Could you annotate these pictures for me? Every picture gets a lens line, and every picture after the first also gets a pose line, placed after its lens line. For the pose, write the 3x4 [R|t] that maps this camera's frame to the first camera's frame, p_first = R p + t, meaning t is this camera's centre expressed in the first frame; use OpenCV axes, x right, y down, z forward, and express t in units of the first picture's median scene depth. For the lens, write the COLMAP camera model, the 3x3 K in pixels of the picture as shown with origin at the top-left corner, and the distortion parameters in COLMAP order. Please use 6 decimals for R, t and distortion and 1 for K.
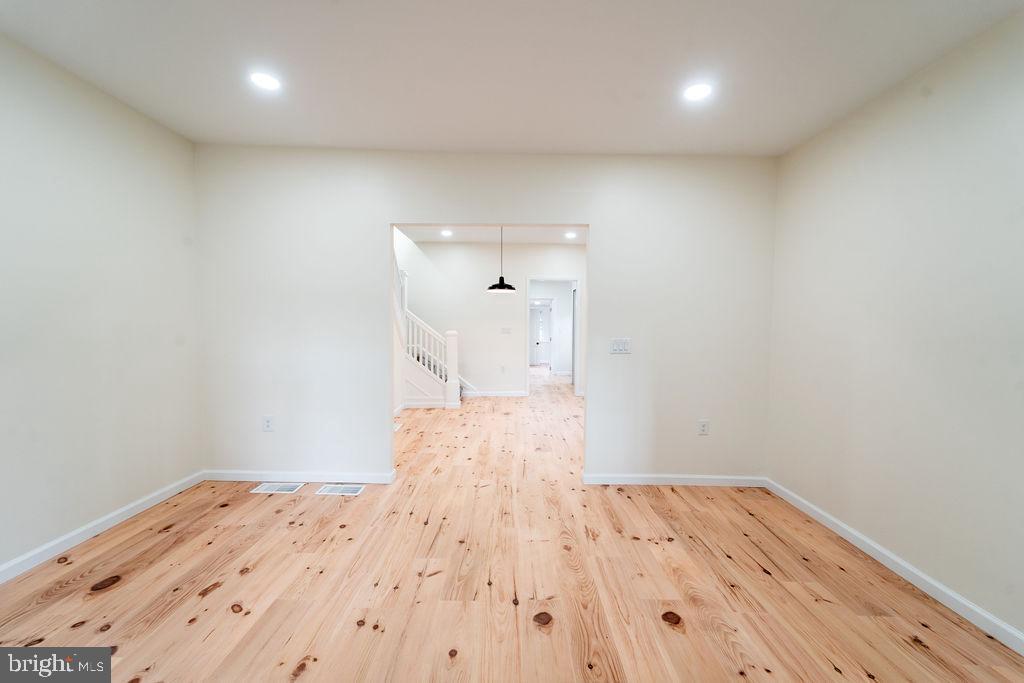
lens RADIAL K [[406.8, 0, 509.5], [0, 406.8, 343.1], [0, 0, 1]] dist [0.000732, -0.000072]
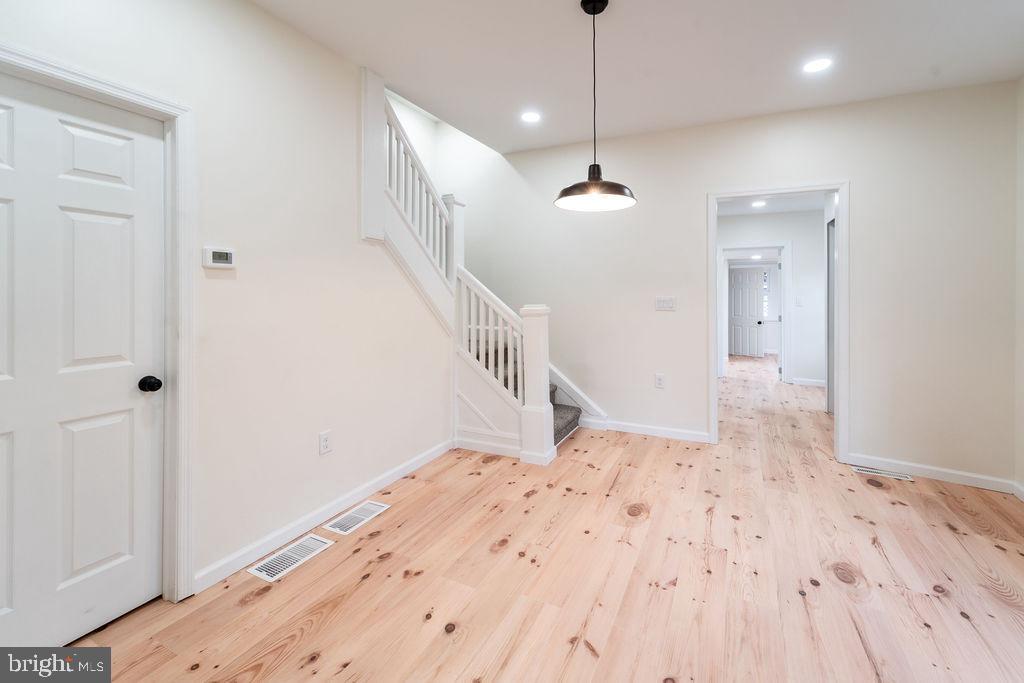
lens RADIAL K [[428.4, 0, 518.9], [0, 428.4, 290.3], [0, 0, 1]] dist [0.000302, 0.000090]
pose [[0.892258, -0.008289, -0.451450, 0.154627], [-0.015707, 0.998657, -0.049380, -0.041860], [0.451253, 0.051151, 0.890929, 1.004911]]
